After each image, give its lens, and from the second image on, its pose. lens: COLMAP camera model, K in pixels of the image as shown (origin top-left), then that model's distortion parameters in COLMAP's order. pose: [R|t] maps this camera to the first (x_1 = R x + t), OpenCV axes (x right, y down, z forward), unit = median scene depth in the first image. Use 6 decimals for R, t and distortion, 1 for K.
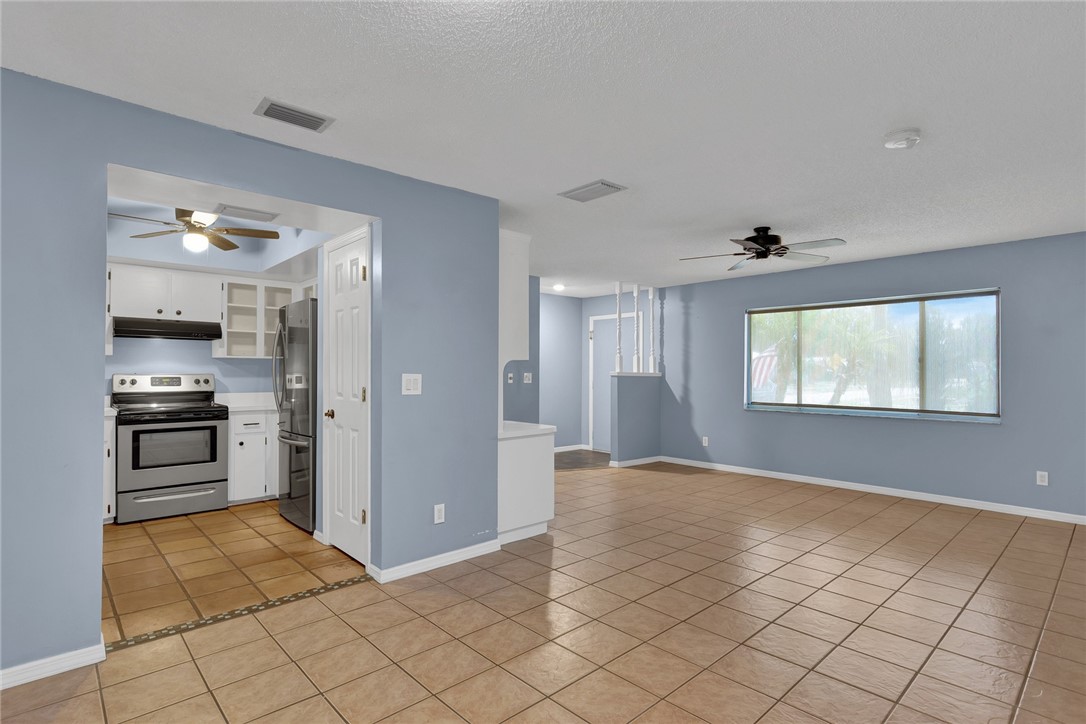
lens RADIAL K [[539.4, 0, 552.7], [0, 539.4, 371.9], [0, 0, 1]] dist [-0.004712, -0.000622]
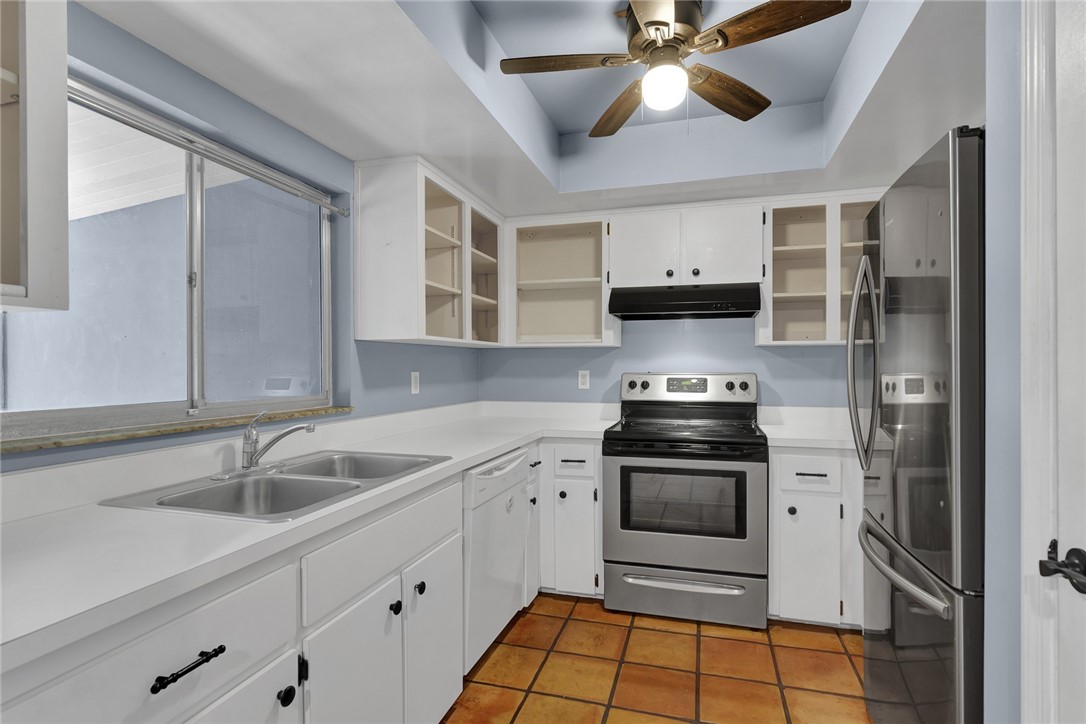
lens RADIAL K [[533.3, 0, 553.1], [0, 533.3, 367.0], [0, 0, 1]] dist [-0.010027, -0.000100]
pose [[0.514899, -0.001428, -0.857250, -0.271816], [0.001295, 0.999999, -0.000888, -0.003484], [0.857250, -0.000653, 0.514900, 0.567521]]
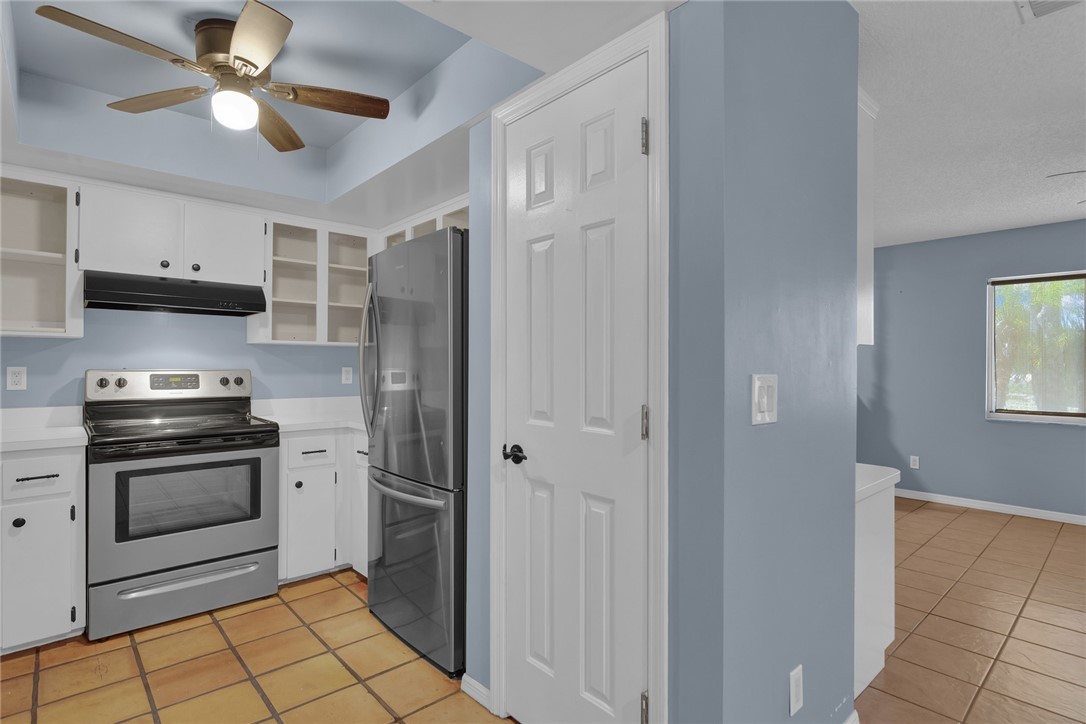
lens RADIAL K [[533.3, 0, 553.1], [0, 533.3, 367.0], [0, 0, 1]] dist [-0.010027, -0.000100]
pose [[0.999995, 0.001891, -0.002382, -0.302239], [-0.001881, 0.999990, 0.004051, -0.002350], [0.002389, -0.004046, 0.999989, 0.418322]]
